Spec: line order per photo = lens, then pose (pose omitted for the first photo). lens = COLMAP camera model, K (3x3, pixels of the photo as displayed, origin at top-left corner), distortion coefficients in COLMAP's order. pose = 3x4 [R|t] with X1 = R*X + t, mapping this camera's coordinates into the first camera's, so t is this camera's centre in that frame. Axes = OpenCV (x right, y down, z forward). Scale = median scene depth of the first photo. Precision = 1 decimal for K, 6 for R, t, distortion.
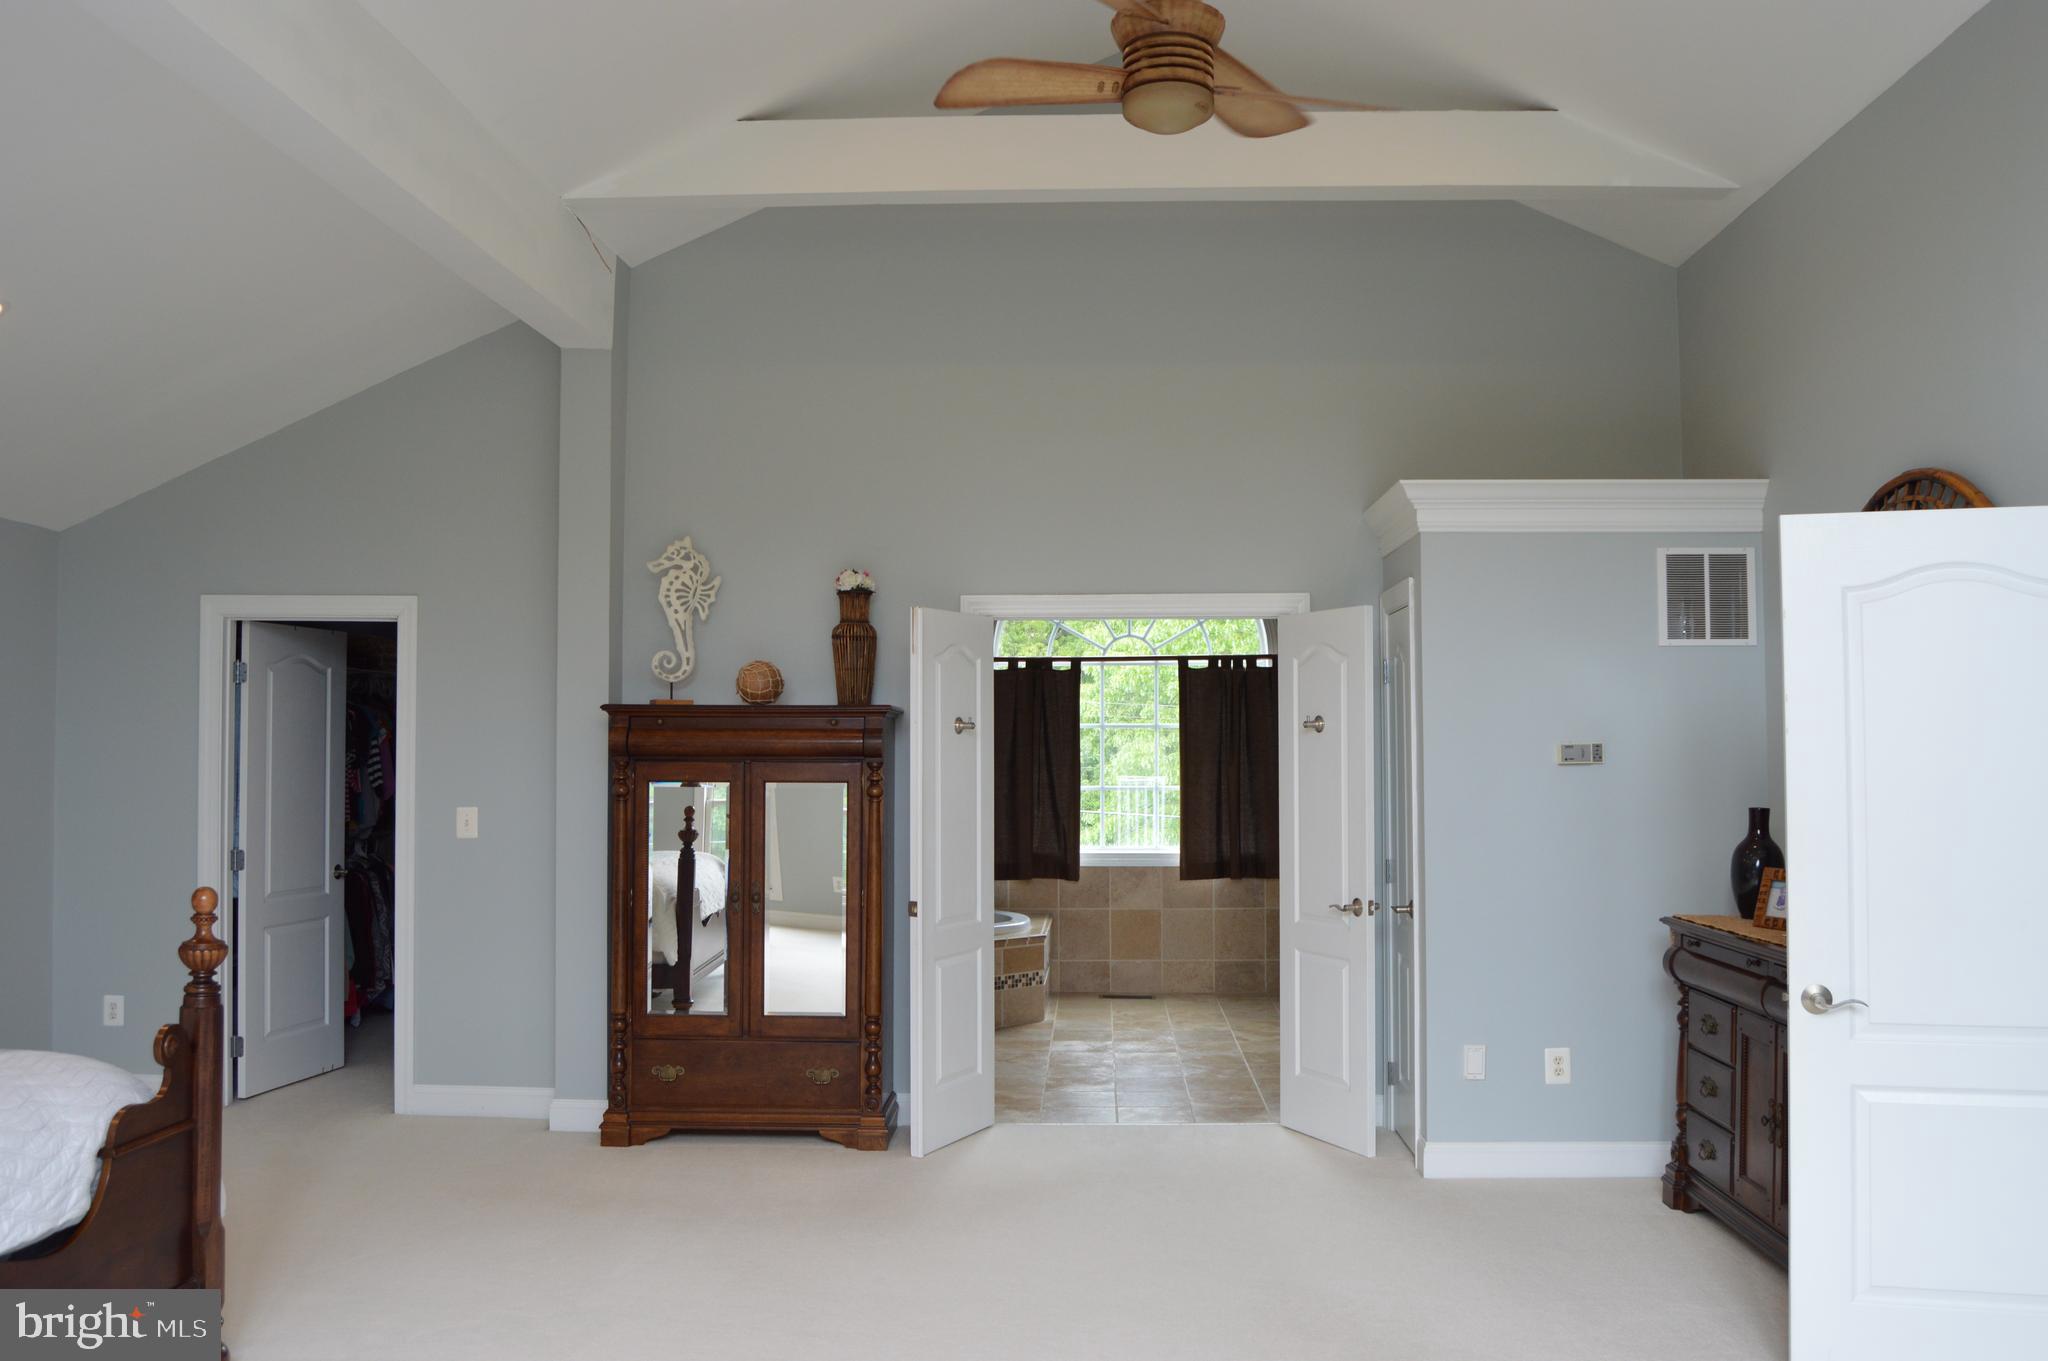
lens RADIAL K [[1743.6, 0, 1024.0], [0, 1743.6, 680.5], [0, 0, 1]] dist [-0.055435, 0.009228]
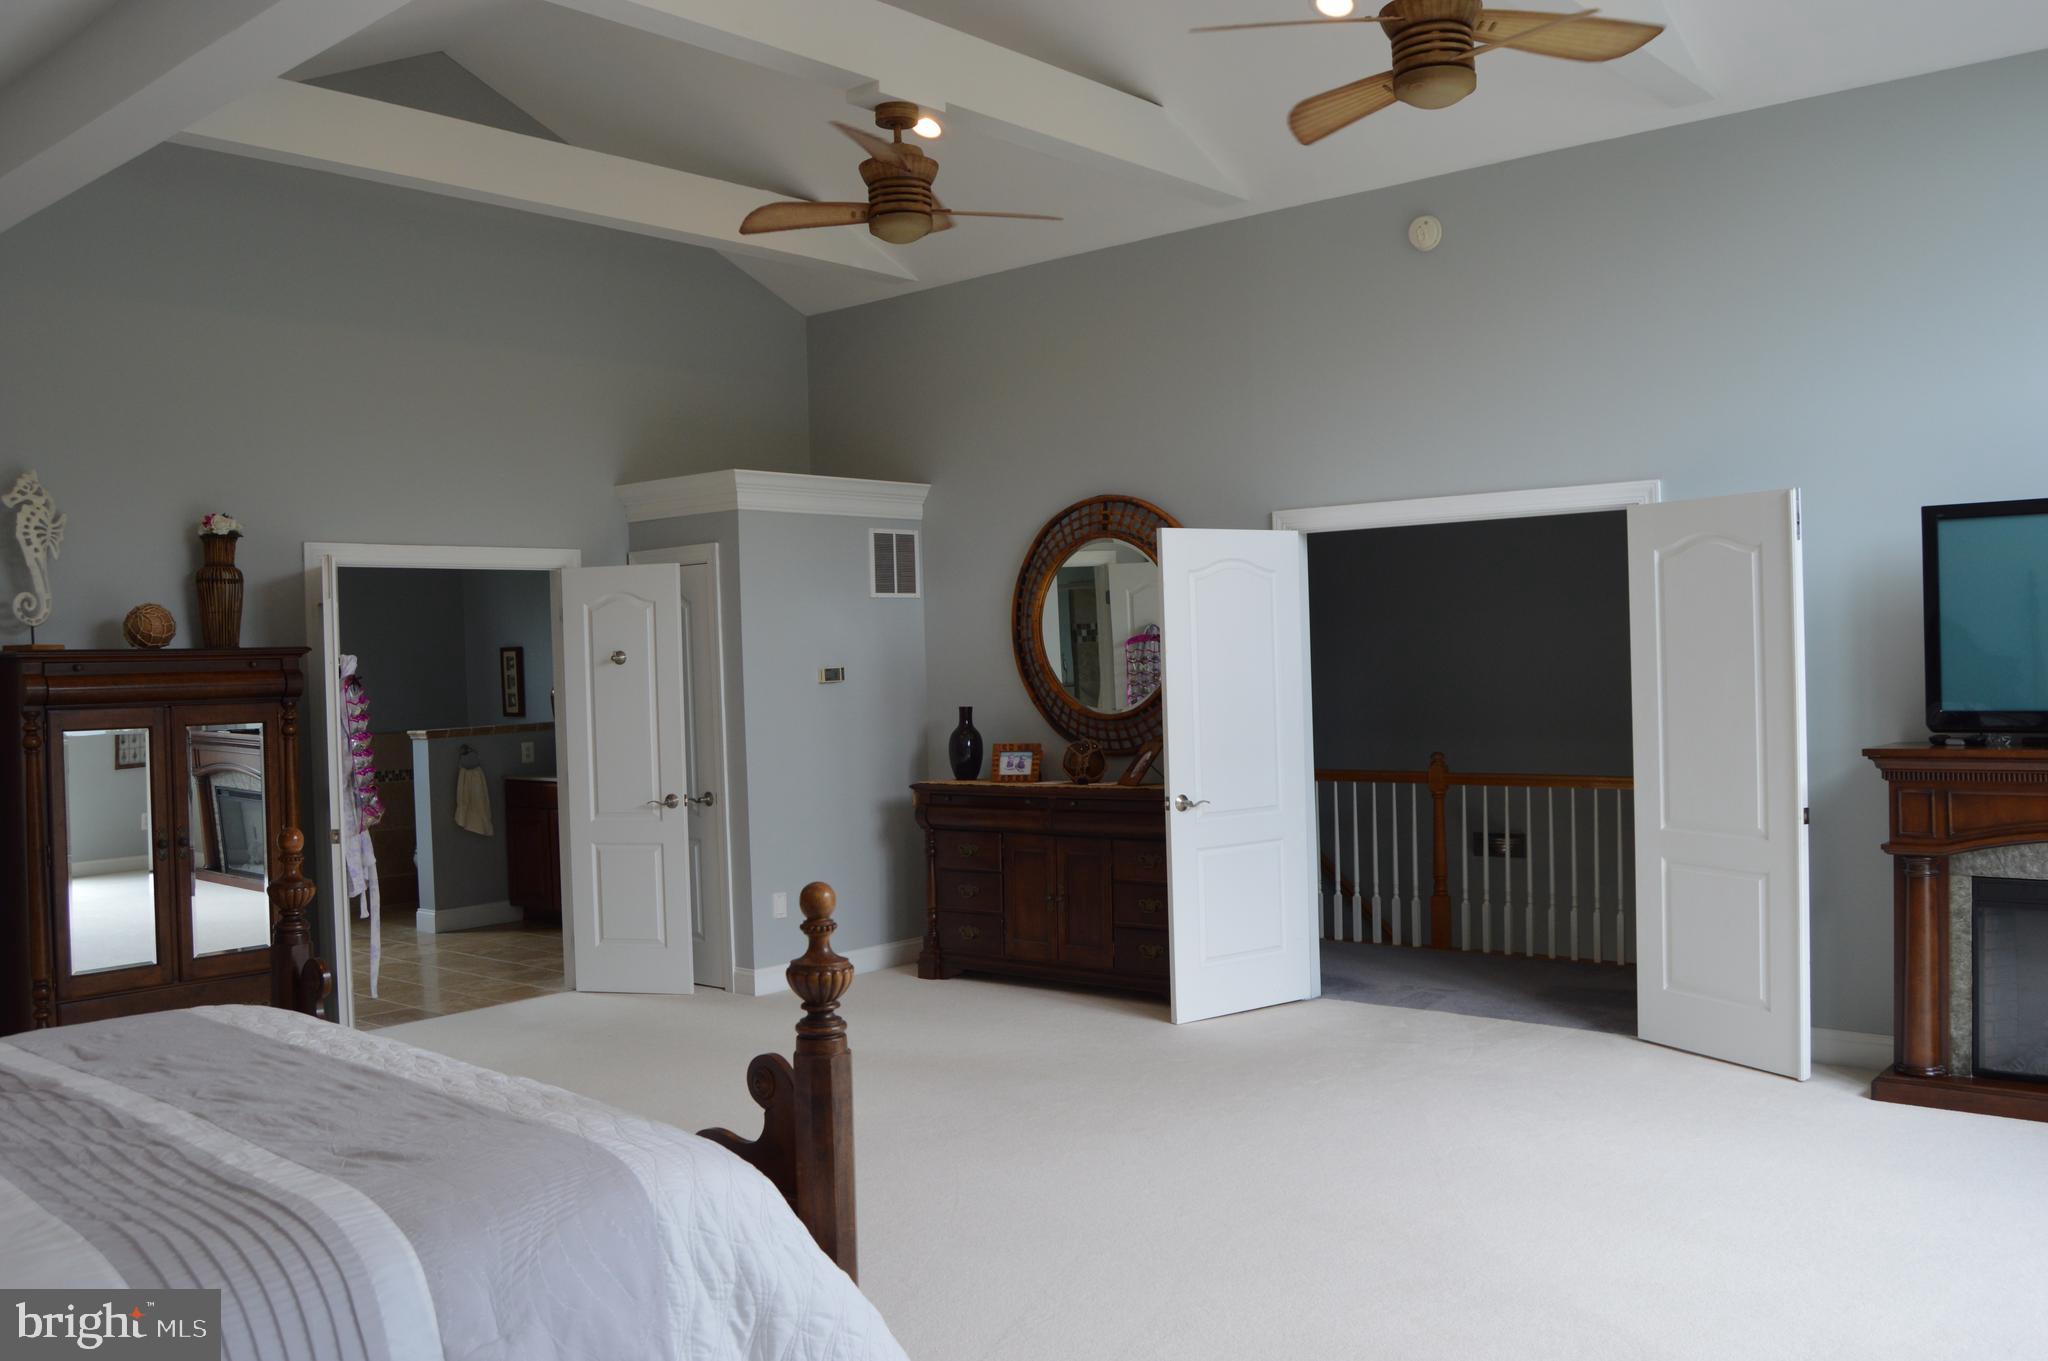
lens RADIAL K [[1743.6, 0, 1024.0], [0, 1743.6, 680.5], [0, 0, 1]] dist [-0.055435, 0.009228]
pose [[0.621971, -0.027451, 0.782559, -0.607233], [0.001128, 0.999416, 0.034162, -0.000615], [-0.783040, -0.020366, 0.621638, 0.011894]]
